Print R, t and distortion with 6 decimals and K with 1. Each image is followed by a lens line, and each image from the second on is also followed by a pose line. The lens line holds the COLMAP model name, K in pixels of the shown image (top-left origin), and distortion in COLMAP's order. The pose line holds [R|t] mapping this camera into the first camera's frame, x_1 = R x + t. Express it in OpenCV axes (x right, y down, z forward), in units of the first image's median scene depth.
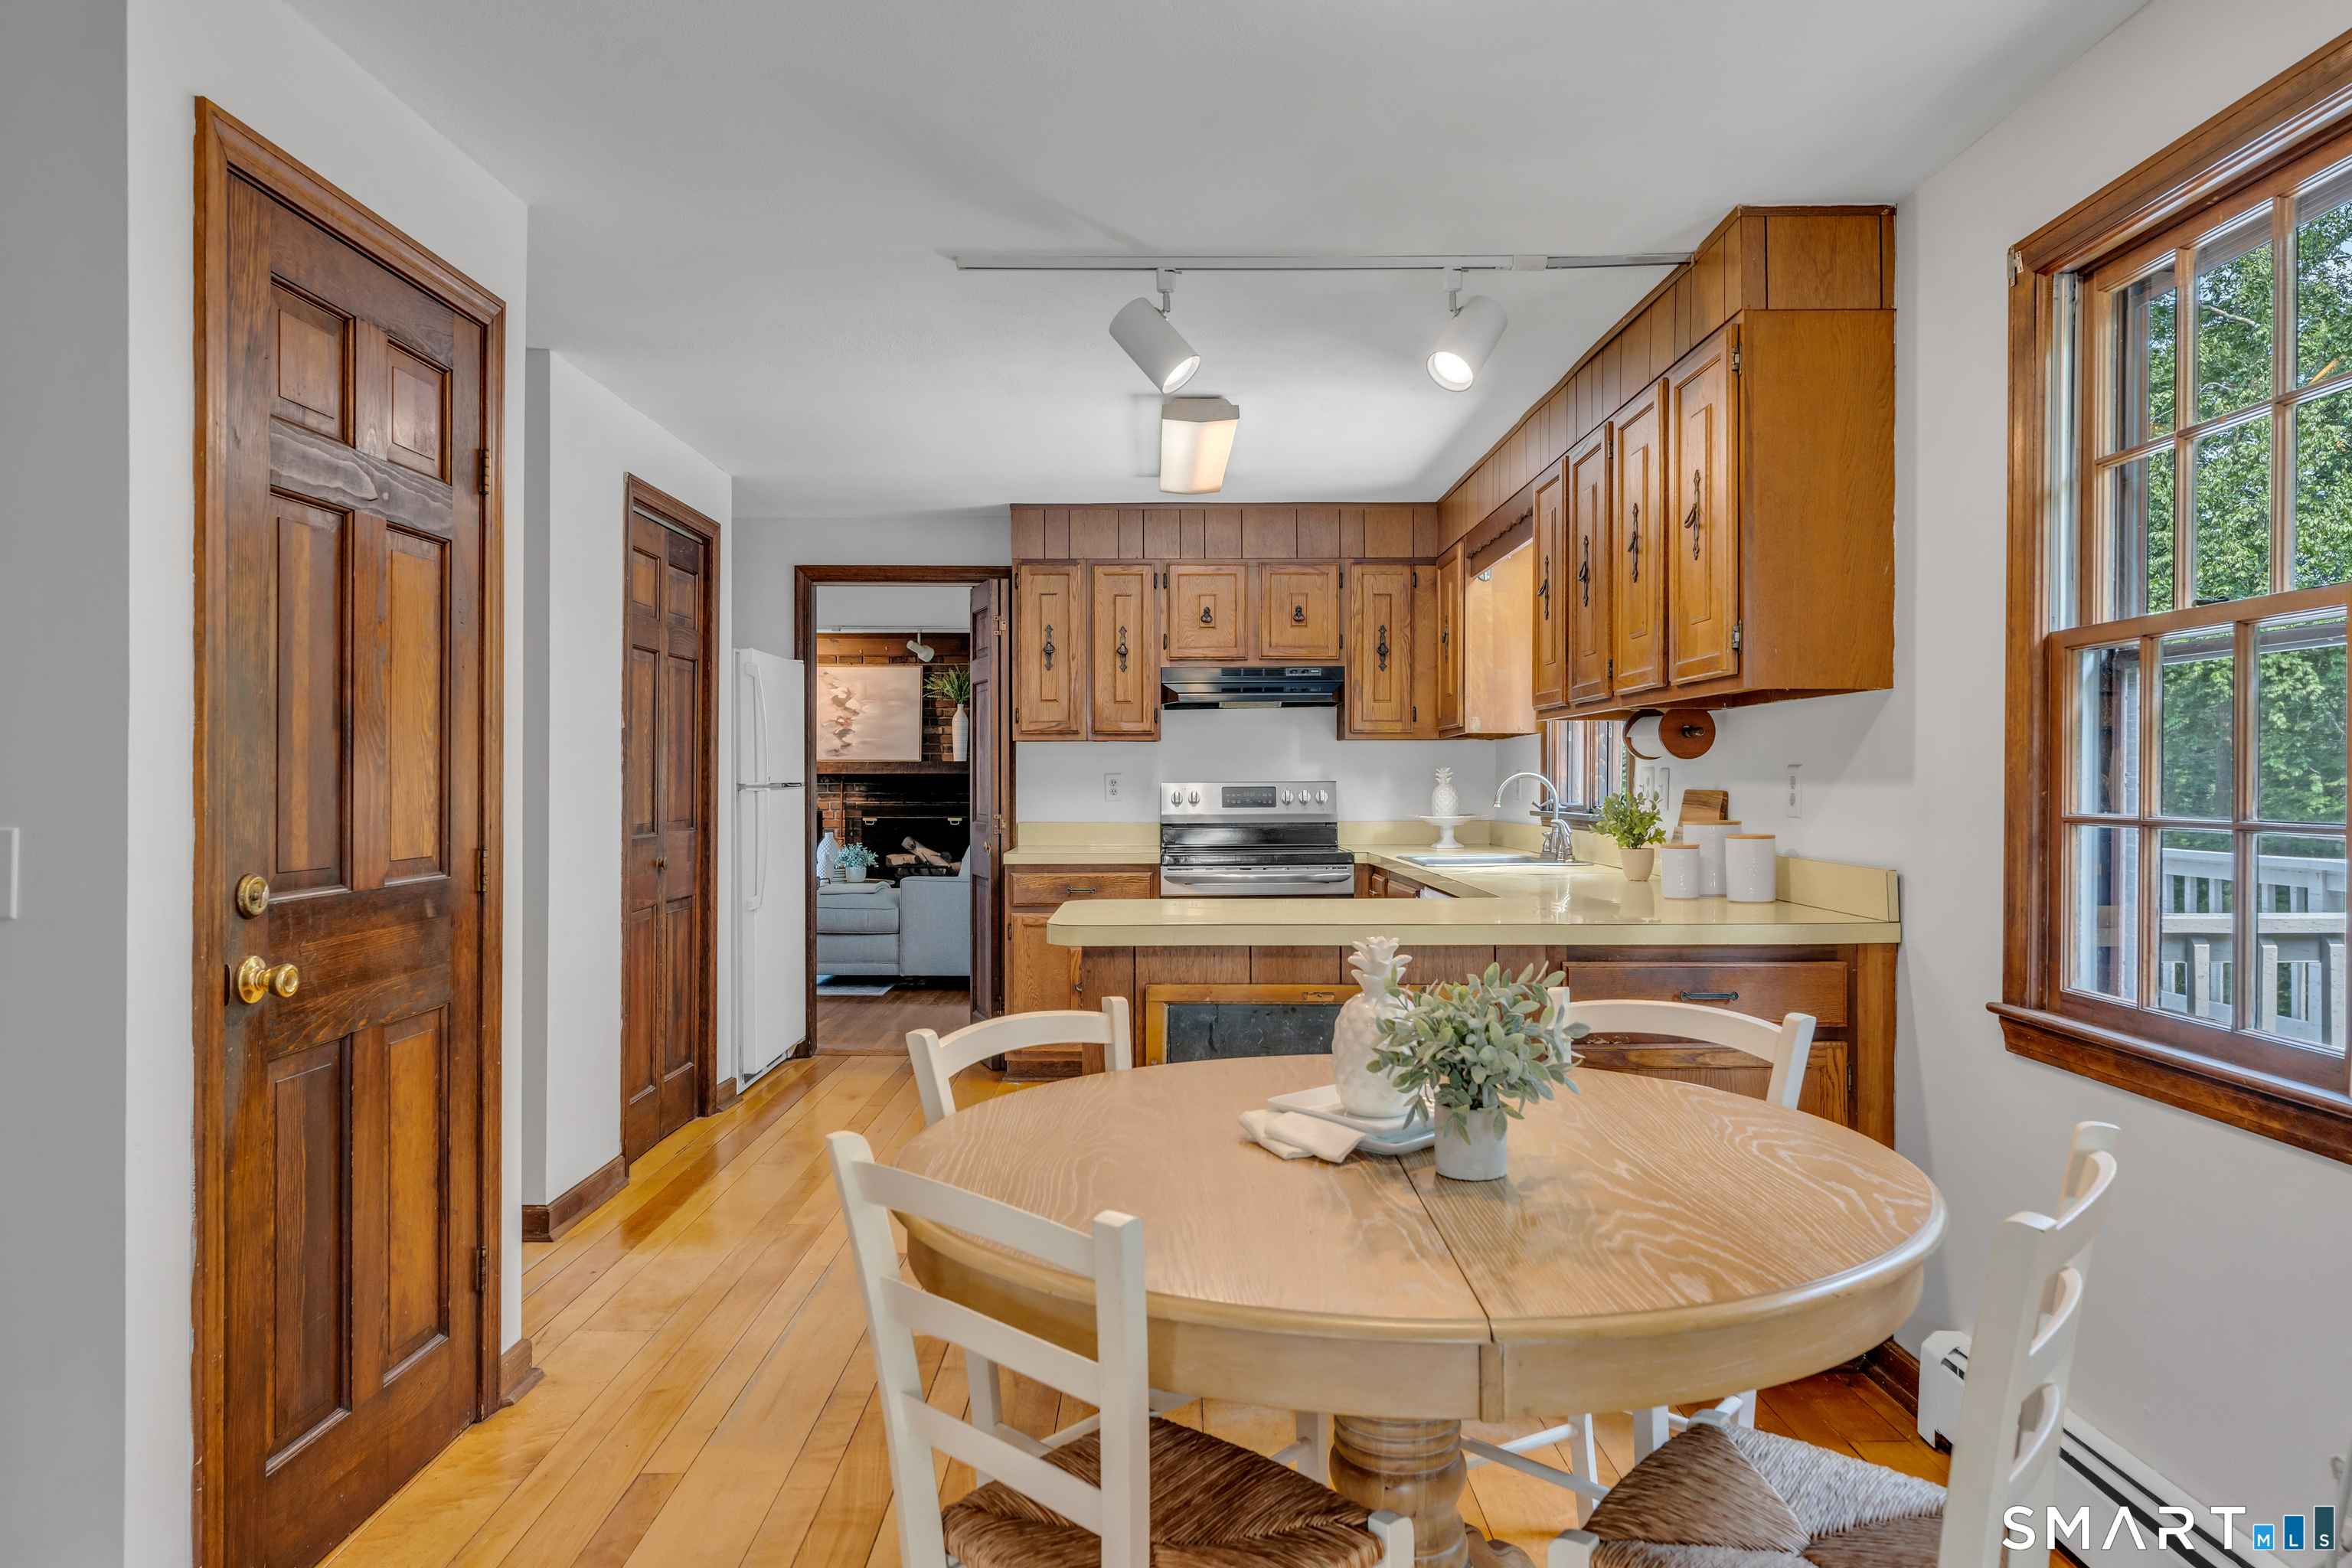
lens RADIAL K [[1549.1, 0, 1176.0], [0, 1549.1, 784.0], [0, 0, 1]] dist [-0.002271, 0.000097]
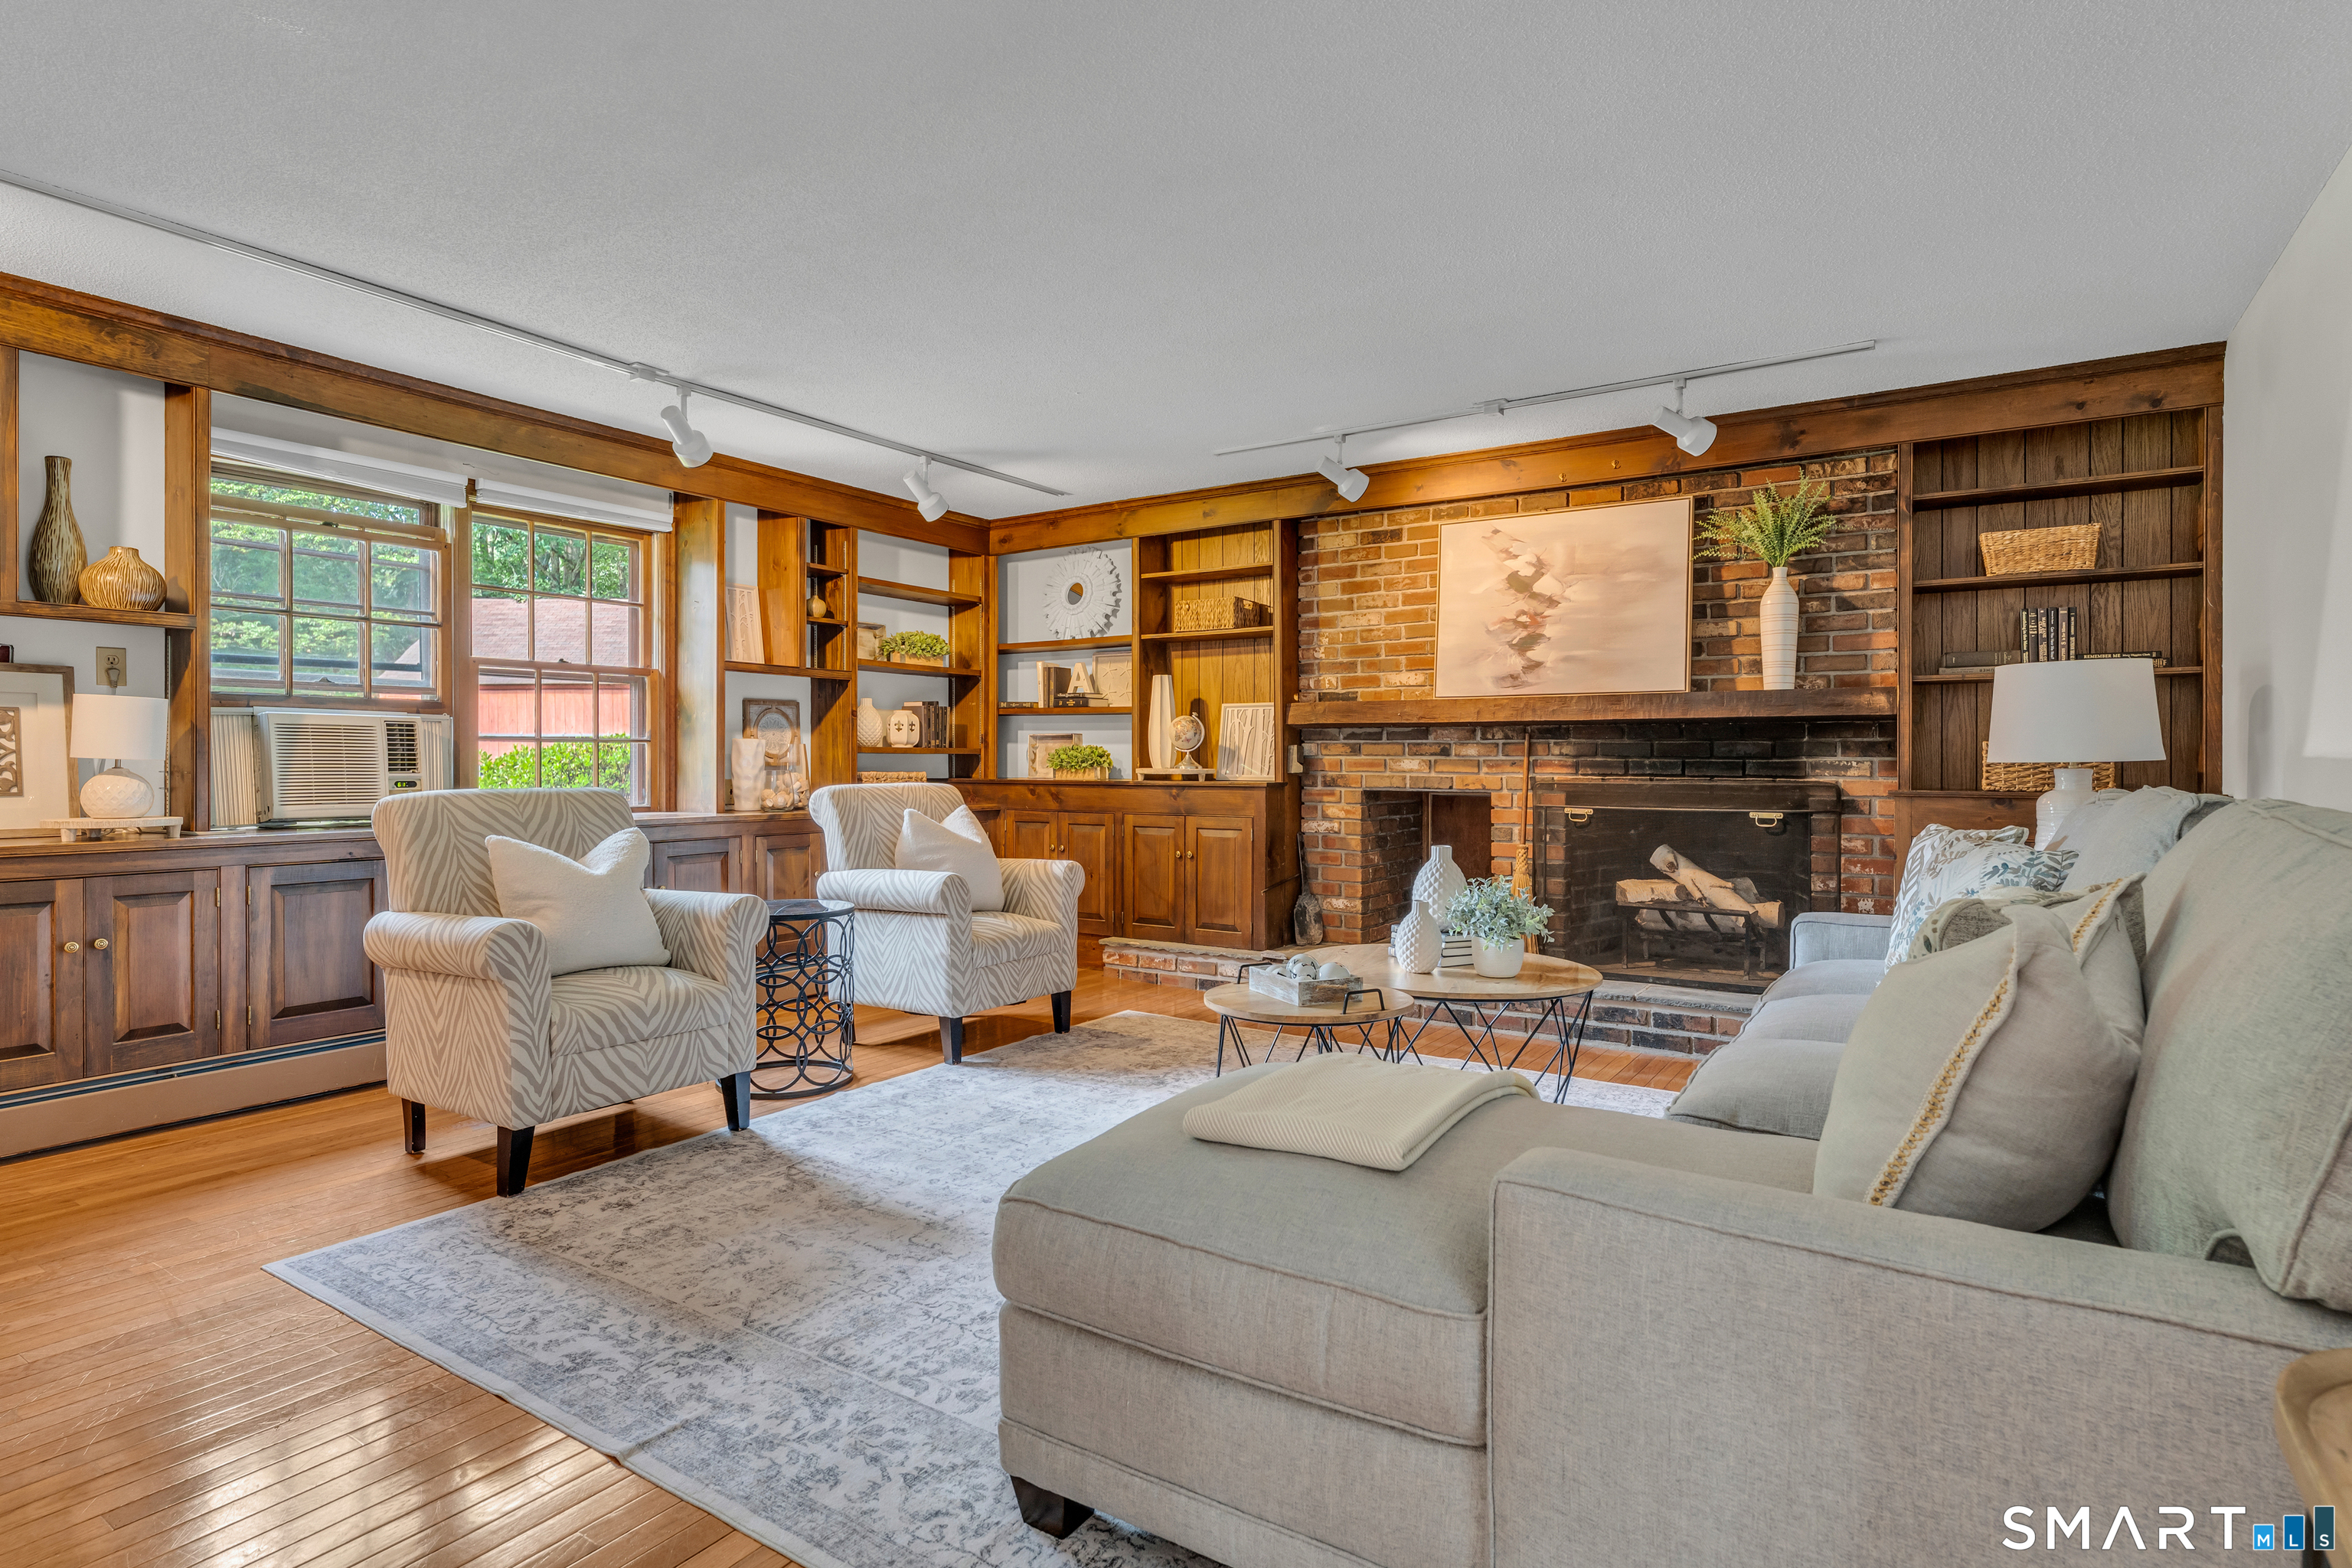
lens RADIAL K [[1196.3, 0, 1189.5], [0, 1196.3, 764.6], [0, 0, 1]] dist [0.003942, 0.000516]
pose [[0.836547, 0.002629, -0.547888, -0.173517], [-0.004366, 0.999989, -0.001869, 0.017305], [0.547877, 0.003956, 0.836550, 1.159039]]
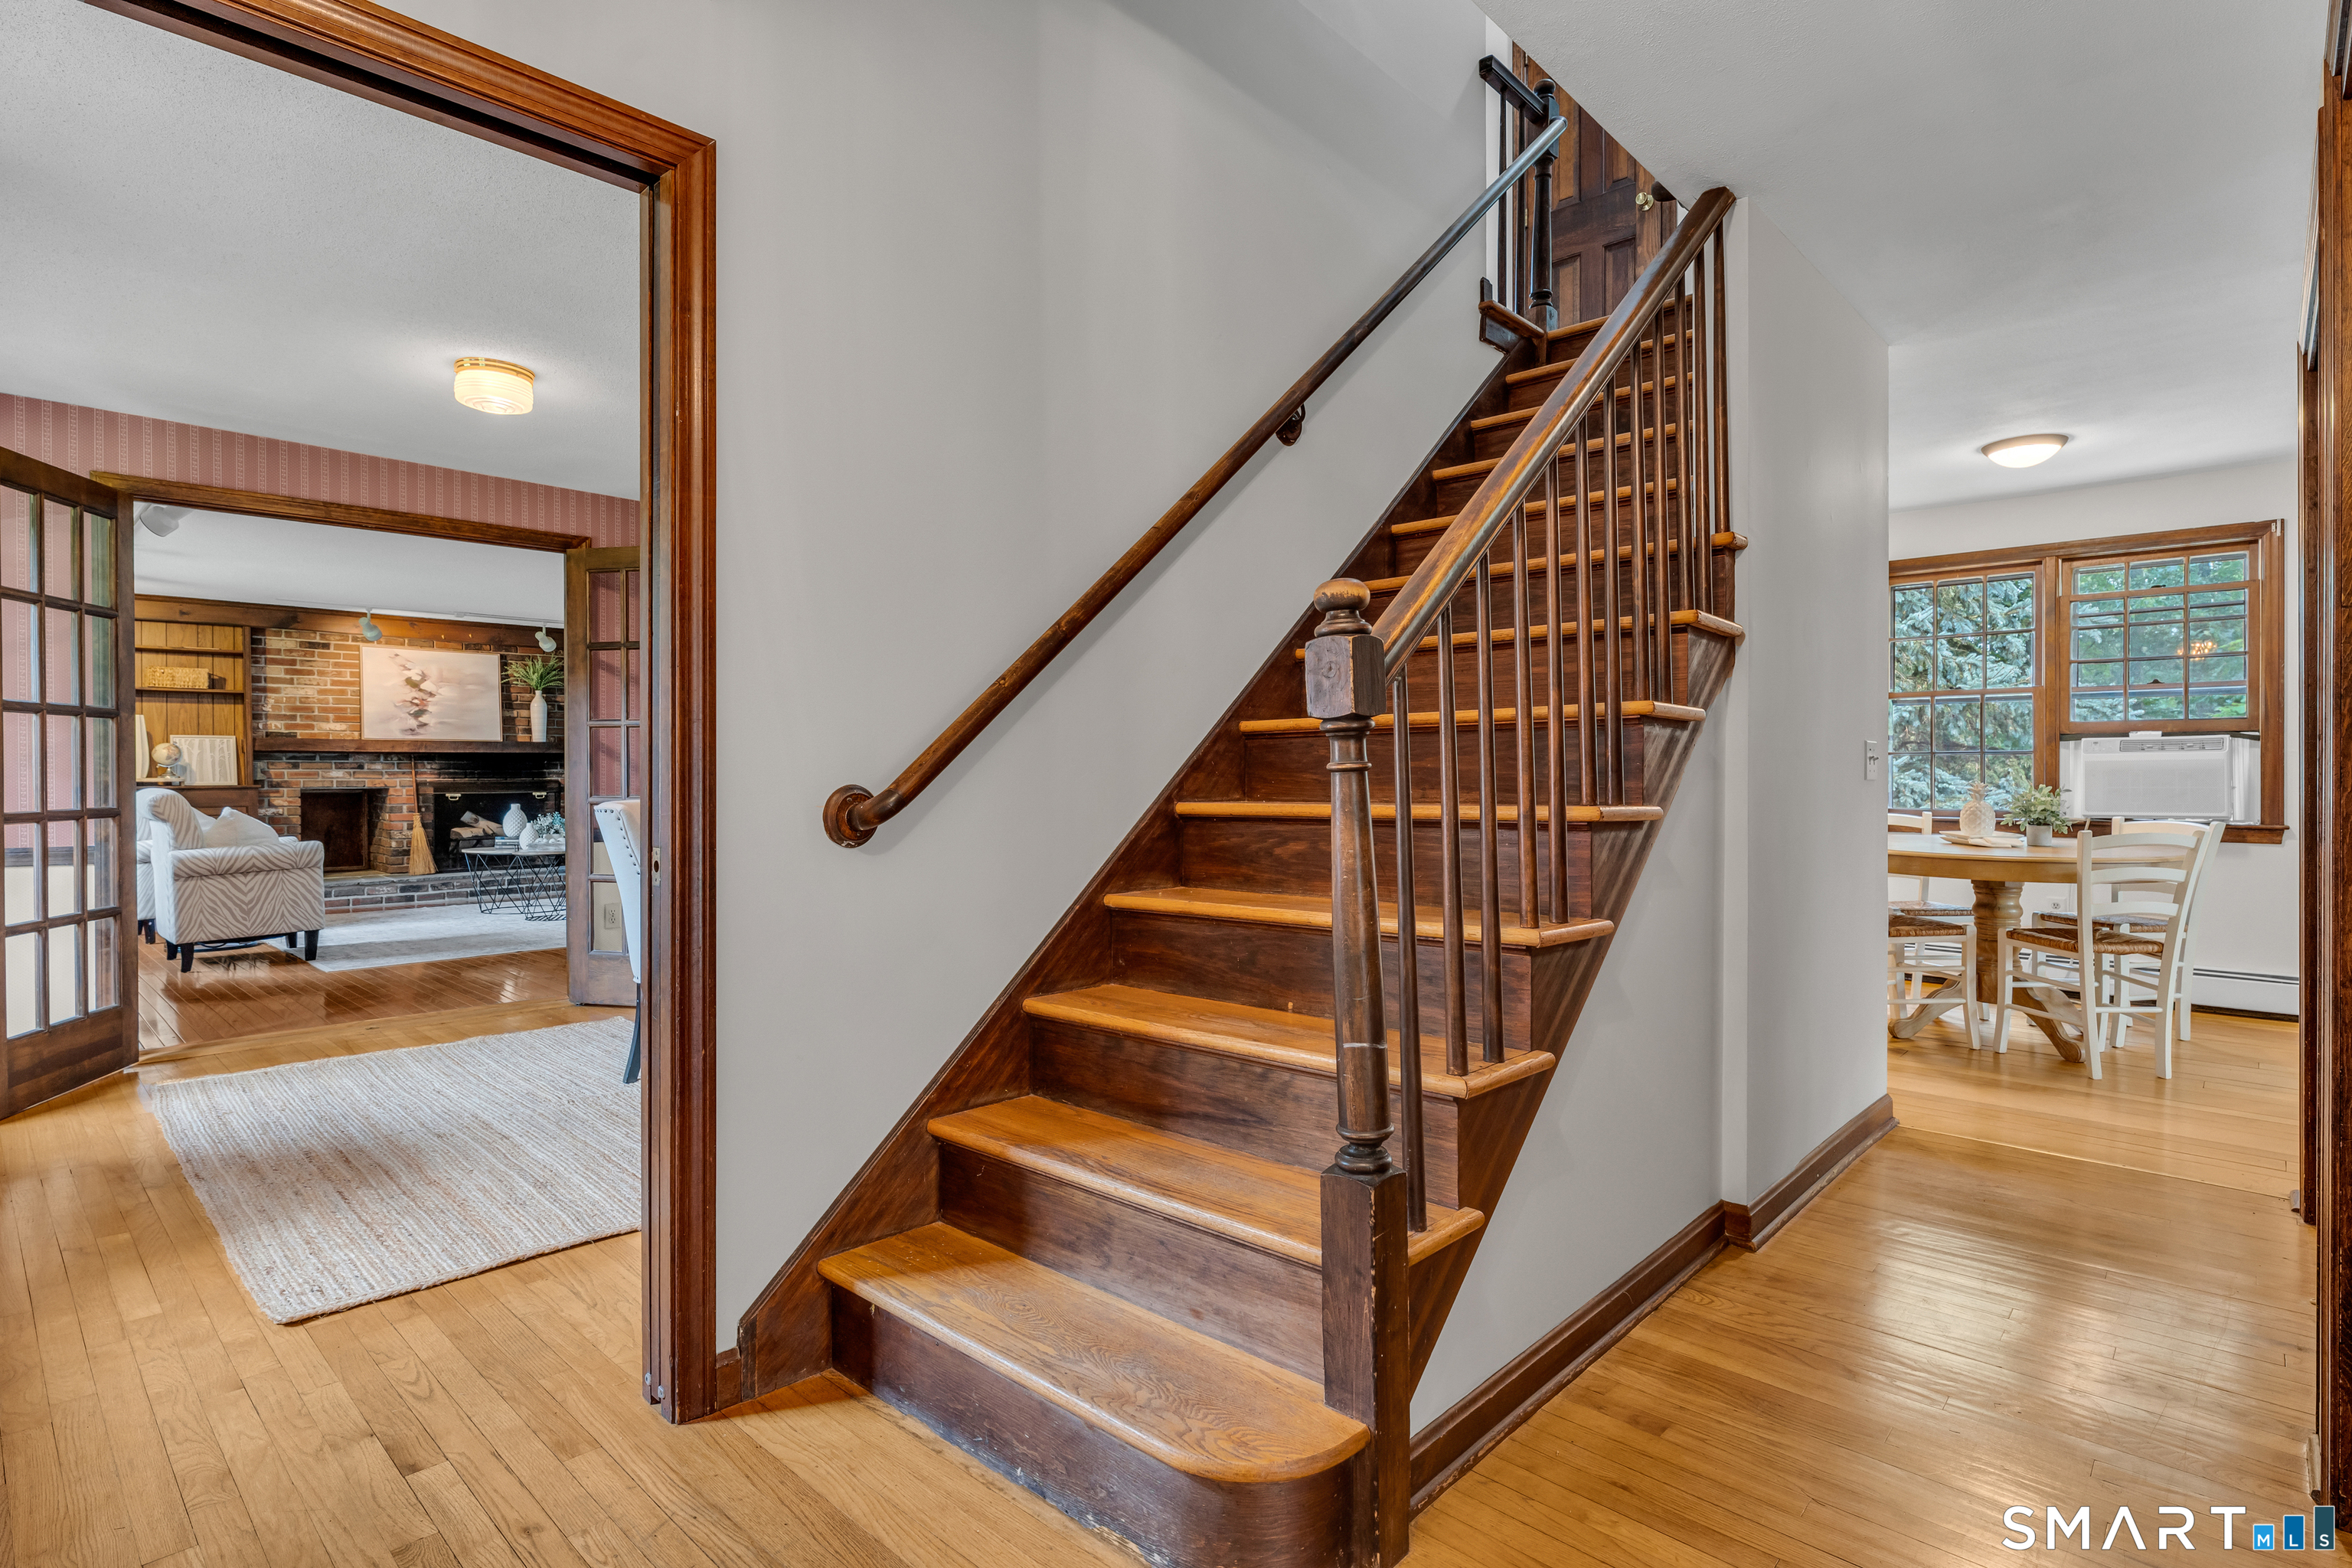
lens RADIAL K [[1177.5, 0, 1176.0], [0, 1177.5, 784.0], [0, 0, 1]] dist [0.000815, 0.000455]
pose [[0.690425, -0.011437, 0.723314, -0.839879], [0.006668, 0.999933, 0.009447, 0.020584], [-0.723373, -0.001699, 0.690455, 0.155827]]
